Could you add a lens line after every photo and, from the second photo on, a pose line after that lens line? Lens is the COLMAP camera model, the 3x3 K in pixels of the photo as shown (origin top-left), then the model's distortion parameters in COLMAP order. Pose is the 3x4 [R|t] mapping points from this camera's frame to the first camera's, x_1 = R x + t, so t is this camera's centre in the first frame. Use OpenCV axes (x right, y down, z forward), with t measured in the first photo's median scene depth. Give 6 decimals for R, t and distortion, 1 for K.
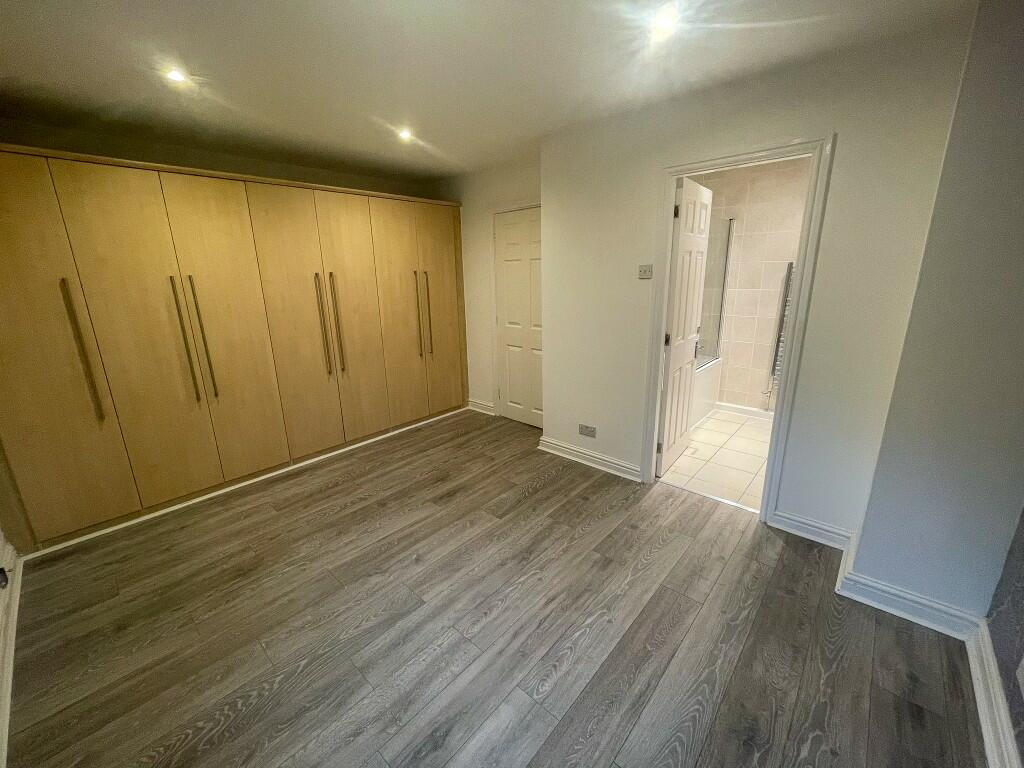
lens RADIAL K [[411.4, 0, 509.2], [0, 411.4, 381.9], [0, 0, 1]] dist [-0.002664, -0.000631]
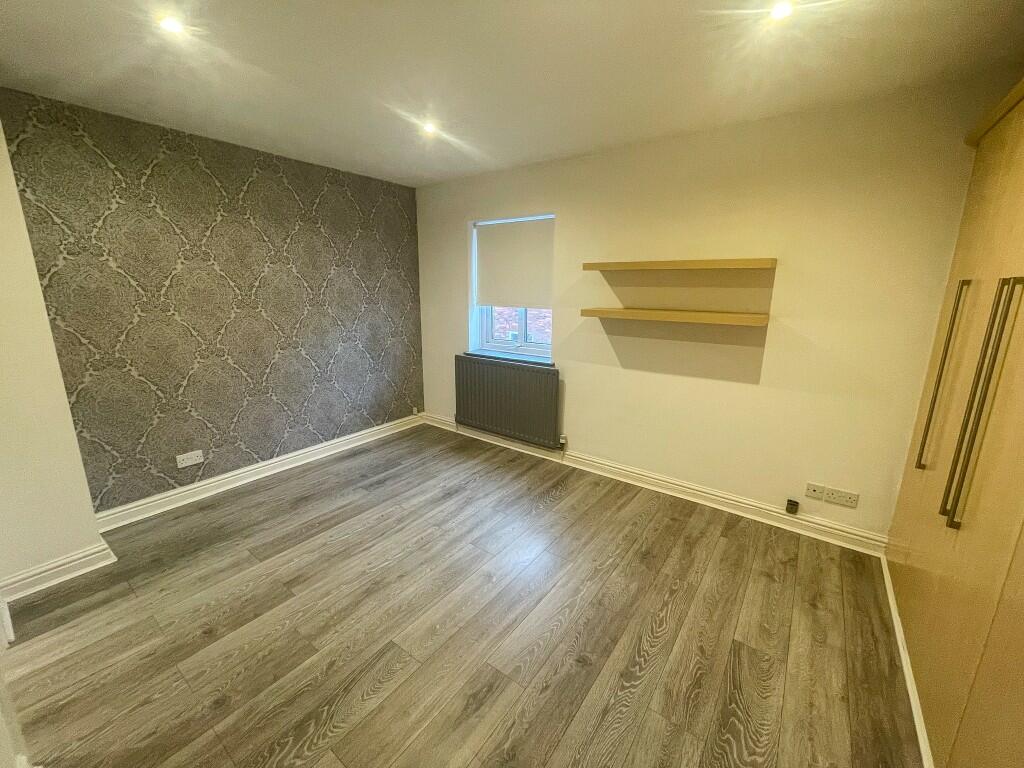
lens RADIAL K [[411.4, 0, 511.9], [0, 411.4, 379.4], [0, 0, 1]] dist [-0.002664, -0.000631]
pose [[-0.994631, 0.039746, -0.095550, -0.191939], [-0.010009, 0.882028, 0.471090, -0.414924], [0.103002, 0.469517, -0.876895, 1.566570]]
